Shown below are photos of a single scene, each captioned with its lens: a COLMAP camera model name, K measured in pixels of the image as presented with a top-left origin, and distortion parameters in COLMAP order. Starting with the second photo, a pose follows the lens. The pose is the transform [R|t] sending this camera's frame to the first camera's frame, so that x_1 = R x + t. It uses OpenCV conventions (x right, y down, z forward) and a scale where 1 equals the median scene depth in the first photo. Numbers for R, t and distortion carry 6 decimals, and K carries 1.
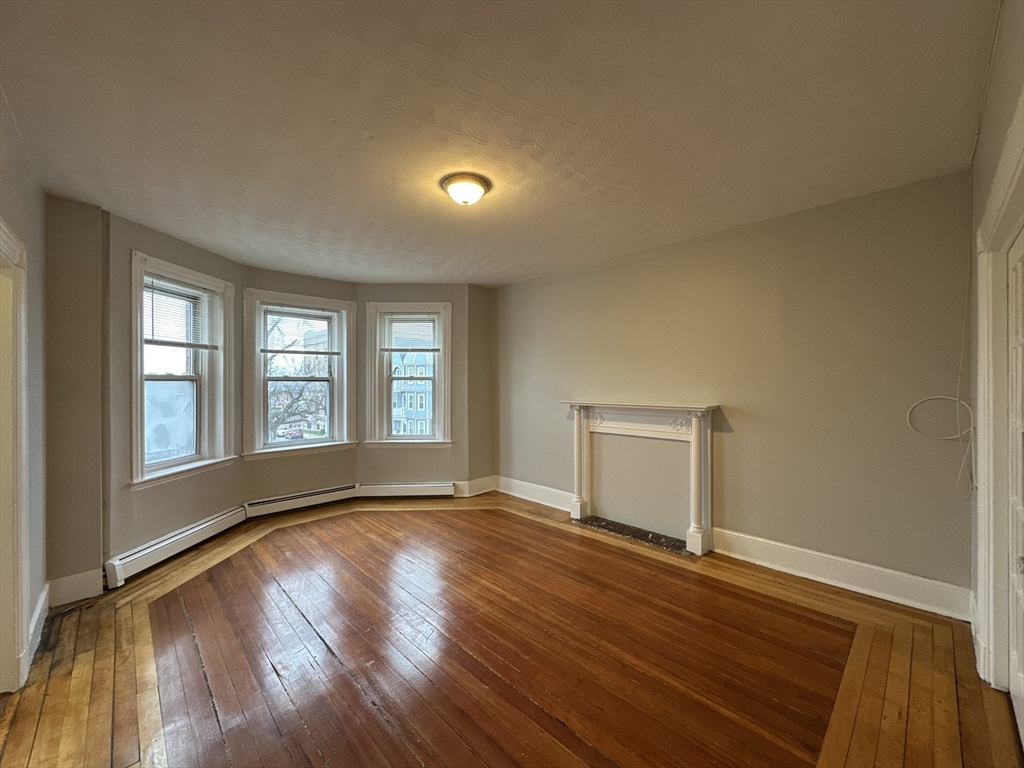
lens RADIAL K [[408.2, 0, 513.8], [0, 408.2, 383.0], [0, 0, 1]] dist [-0.002493, 0.000530]
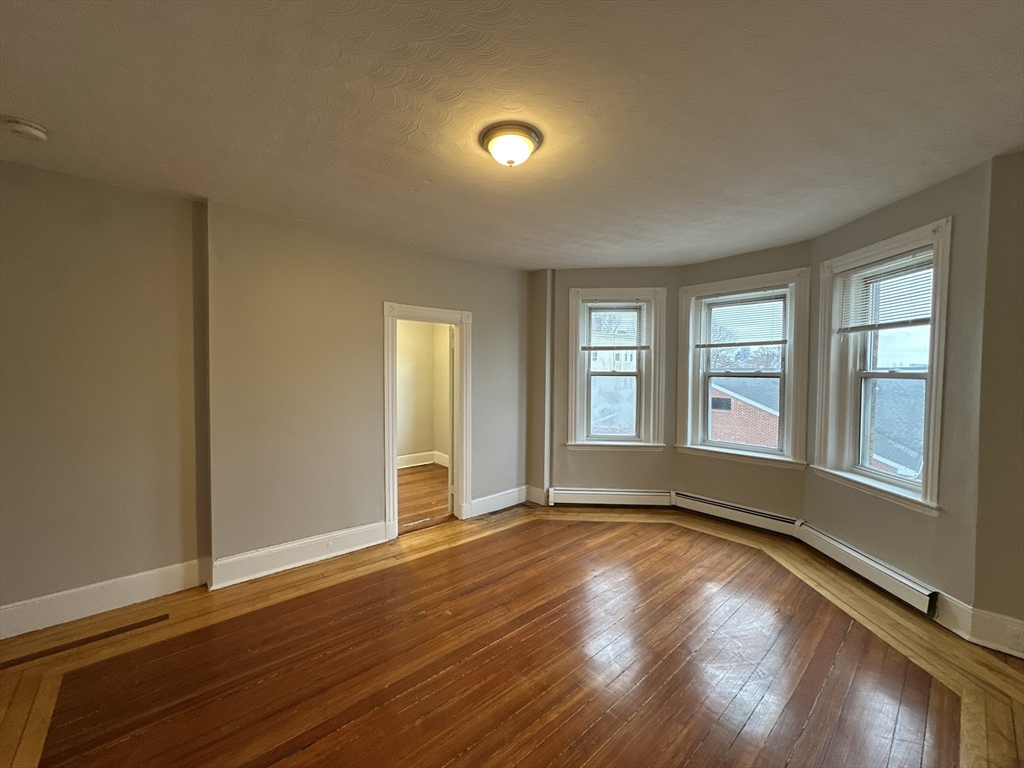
lens RADIAL K [[408.2, 0, 513.8], [0, 408.2, 383.0], [0, 0, 1]] dist [-0.002493, 0.000530]
pose [[-0.037519, 0.025214, -0.998978, 0.454211], [-0.009823, 0.999624, 0.025600, -0.012398], [0.999248, 0.010773, -0.037257, 0.676175]]
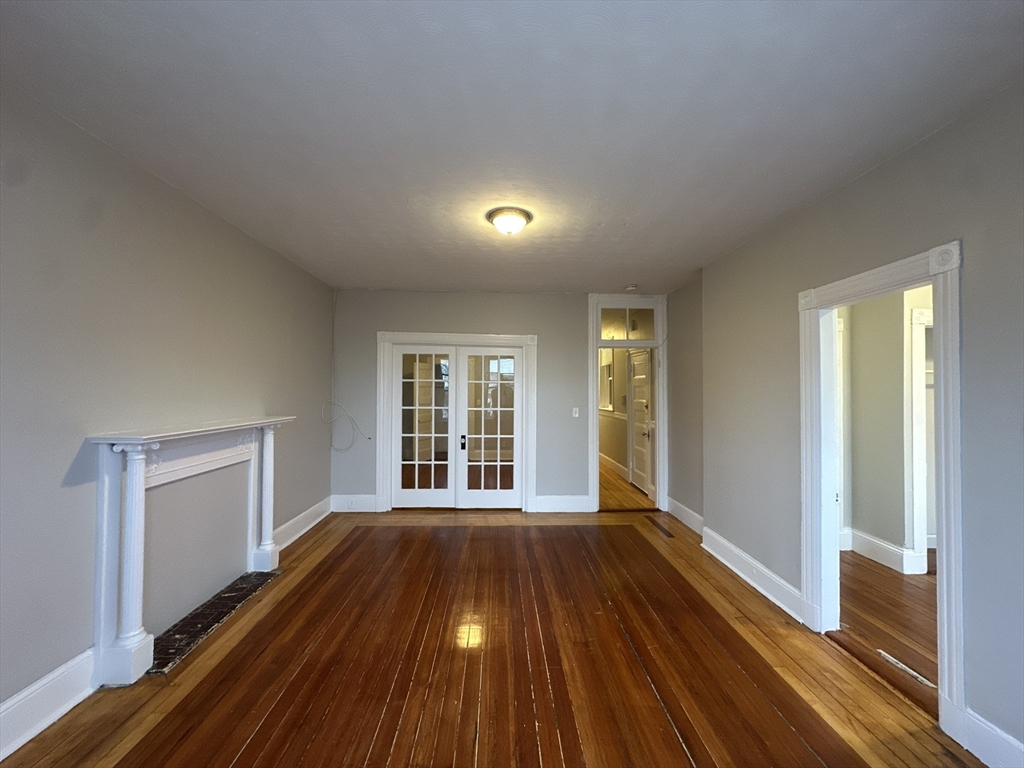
lens RADIAL K [[408.2, 0, 513.8], [0, 408.2, 383.0], [0, 0, 1]] dist [-0.002493, 0.000530]
pose [[-0.743756, 0.012021, 0.668344, -0.562616], [0.003874, 0.999899, -0.013674, -0.010994], [-0.668440, -0.007581, -0.743727, 1.177560]]
